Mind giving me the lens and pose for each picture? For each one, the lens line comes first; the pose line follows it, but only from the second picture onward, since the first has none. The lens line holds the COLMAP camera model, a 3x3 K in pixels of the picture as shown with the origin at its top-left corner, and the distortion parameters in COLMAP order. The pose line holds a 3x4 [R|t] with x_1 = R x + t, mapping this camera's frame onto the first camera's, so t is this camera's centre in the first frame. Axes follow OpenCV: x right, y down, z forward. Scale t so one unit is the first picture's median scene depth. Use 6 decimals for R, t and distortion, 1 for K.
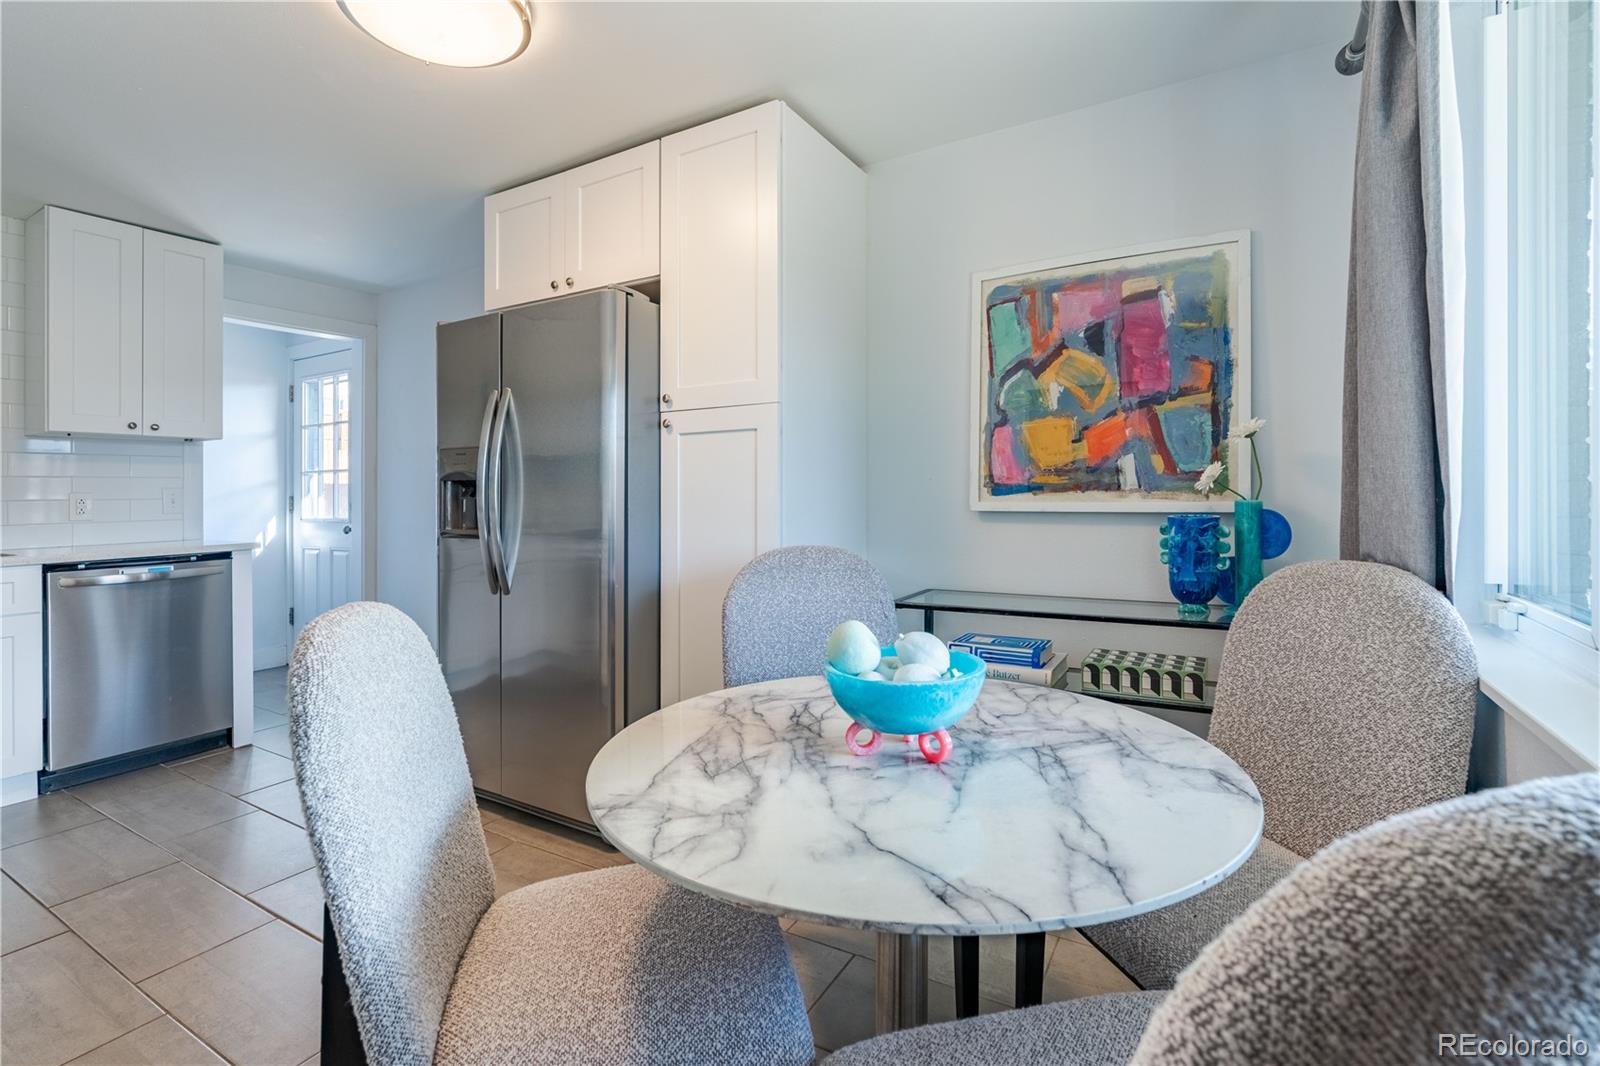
lens RADIAL K [[727.3, 0, 782.0], [0, 727.3, 478.2], [0, 0, 1]] dist [-0.014144, 0.005048]
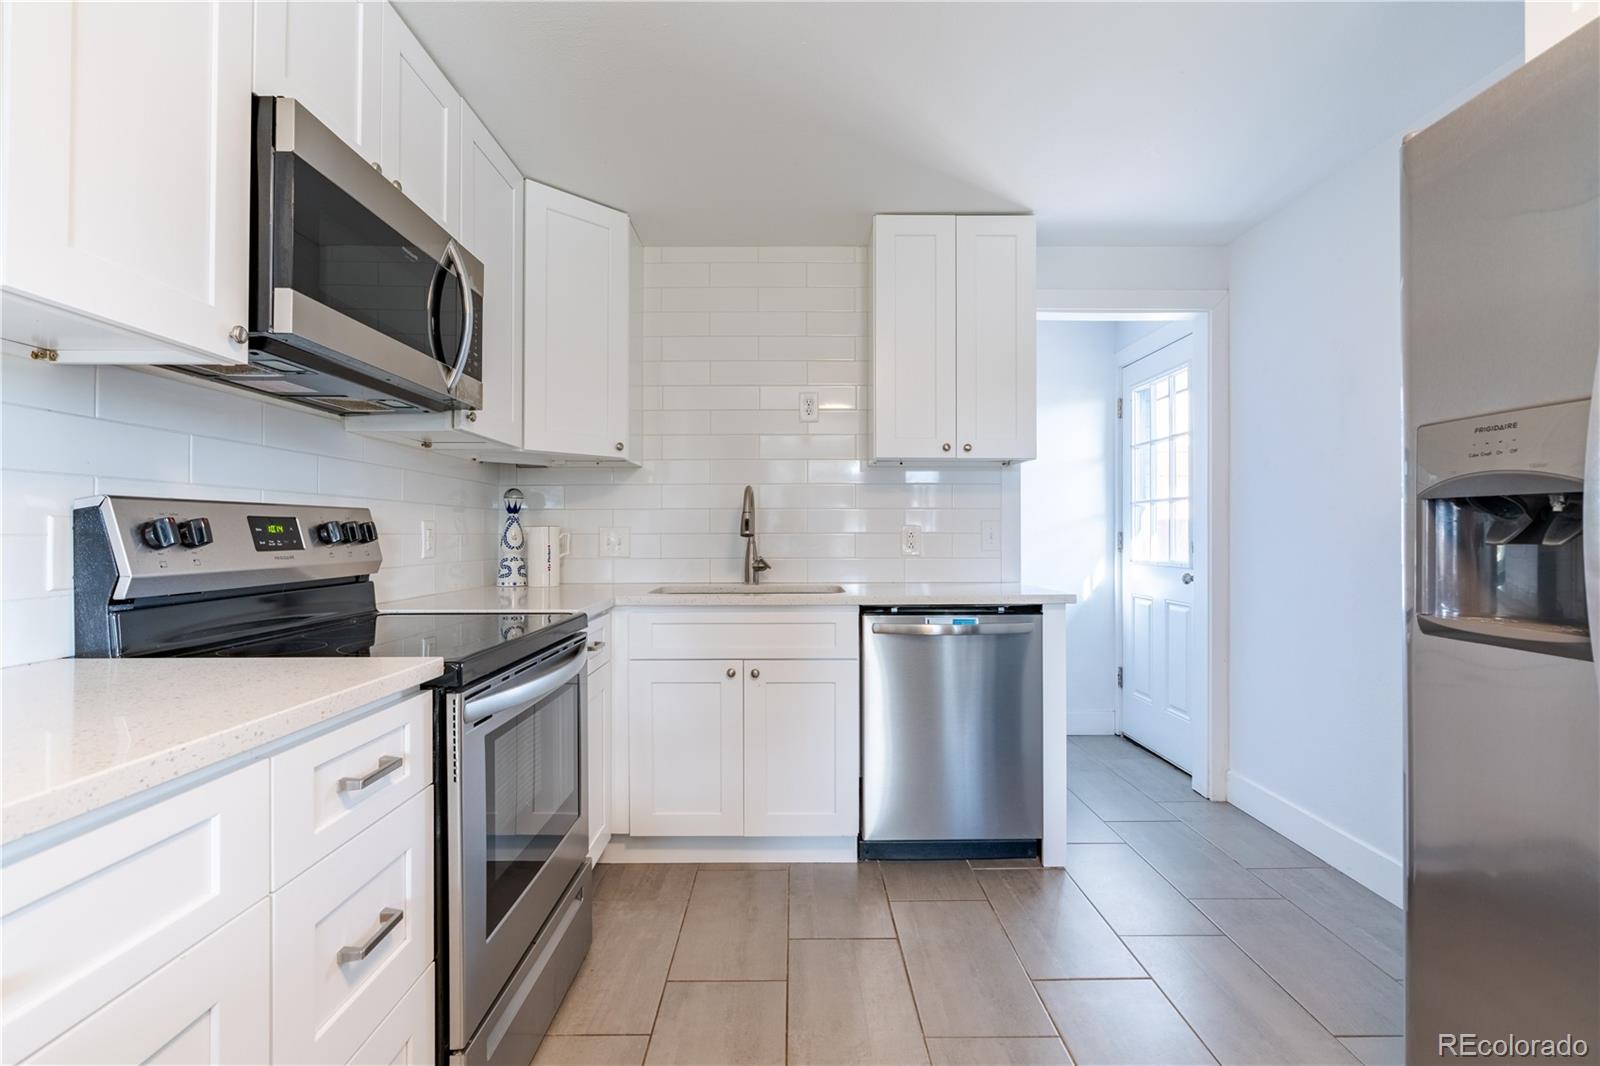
lens RADIAL K [[727.3, 0, 799.6], [0, 727.3, 528.0], [0, 0, 1]] dist [-0.014144, 0.005048]
pose [[0.521018, 0.006785, -0.853519, -0.334142], [0.007714, 0.999890, 0.012658, 0.013668], [0.853511, -0.013179, 0.520908, 0.527091]]
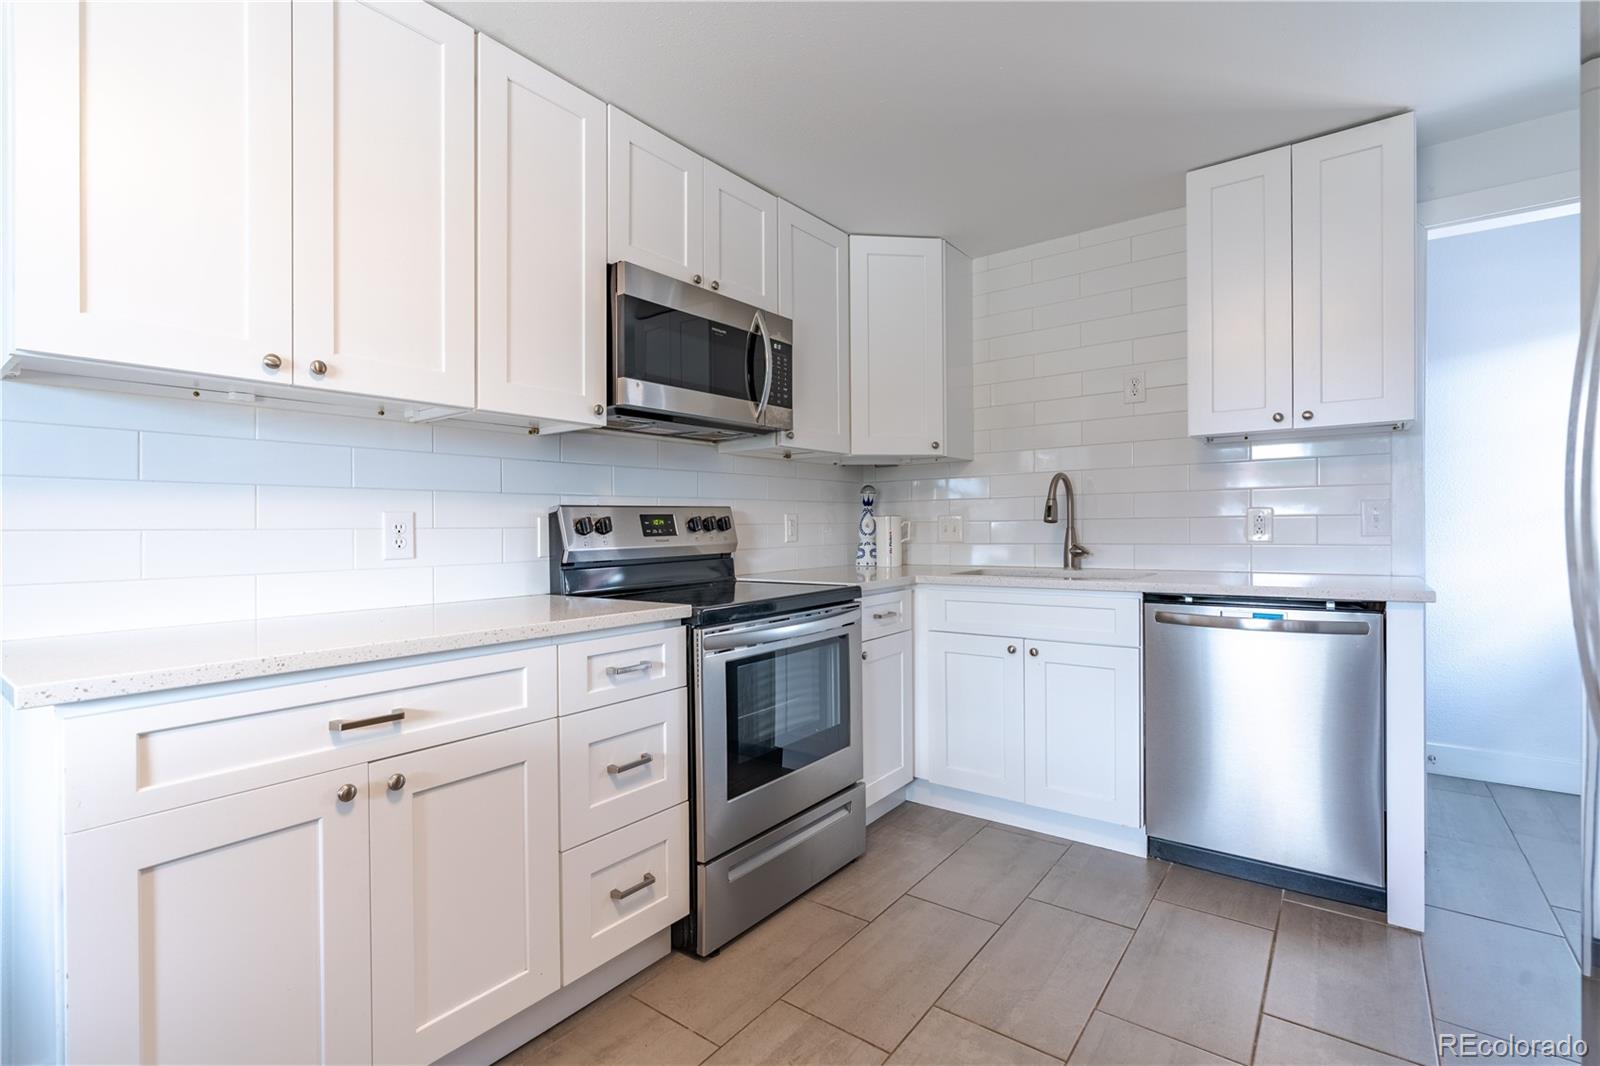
lens RADIAL K [[727.3, 0, 806.4], [0, 727.3, 523.2], [0, 0, 1]] dist [-0.014144, 0.005048]
pose [[-0.103793, 0.013966, -0.994501, -0.138333], [0.032641, 0.999411, 0.010628, 0.016377], [0.994063, -0.031359, -0.104188, 0.779060]]
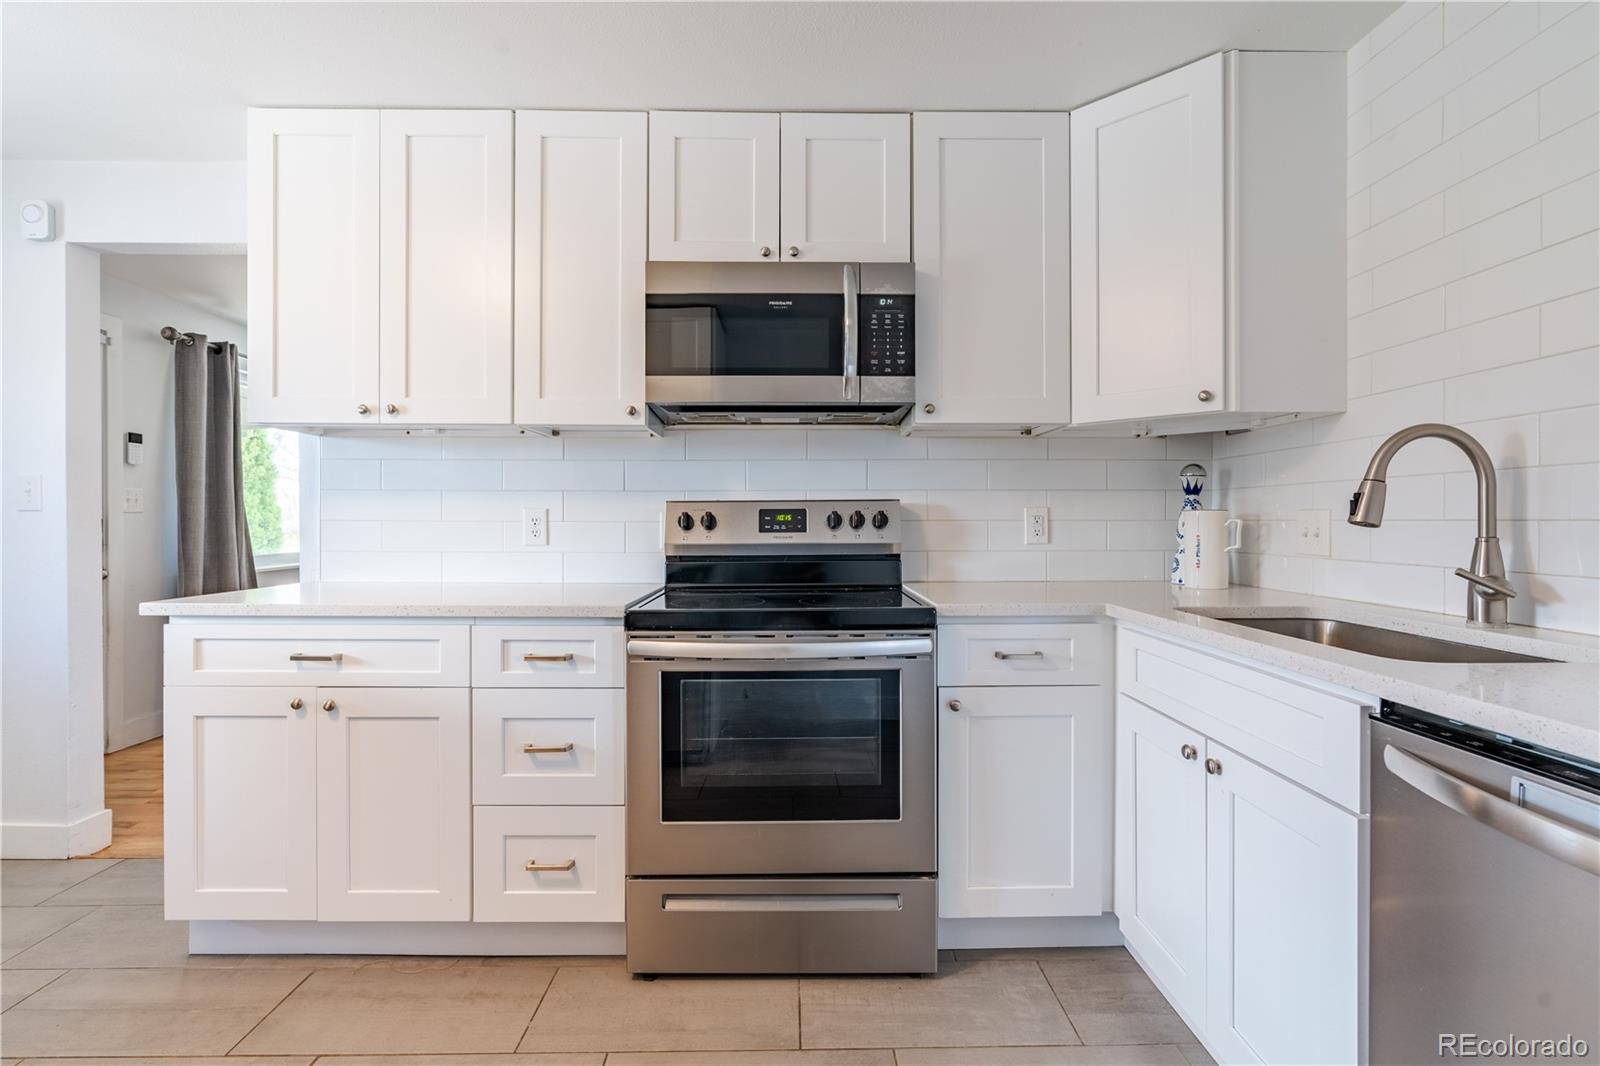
lens RADIAL K [[727.3, 0, 801.0], [0, 727.3, 518.1], [0, 0, 1]] dist [-0.014144, 0.005048]
pose [[-0.845665, 0.016075, -0.533471, -0.642661], [0.023583, 0.999696, -0.007260, 0.027342], [0.533192, -0.018720, -0.845787, 1.297523]]
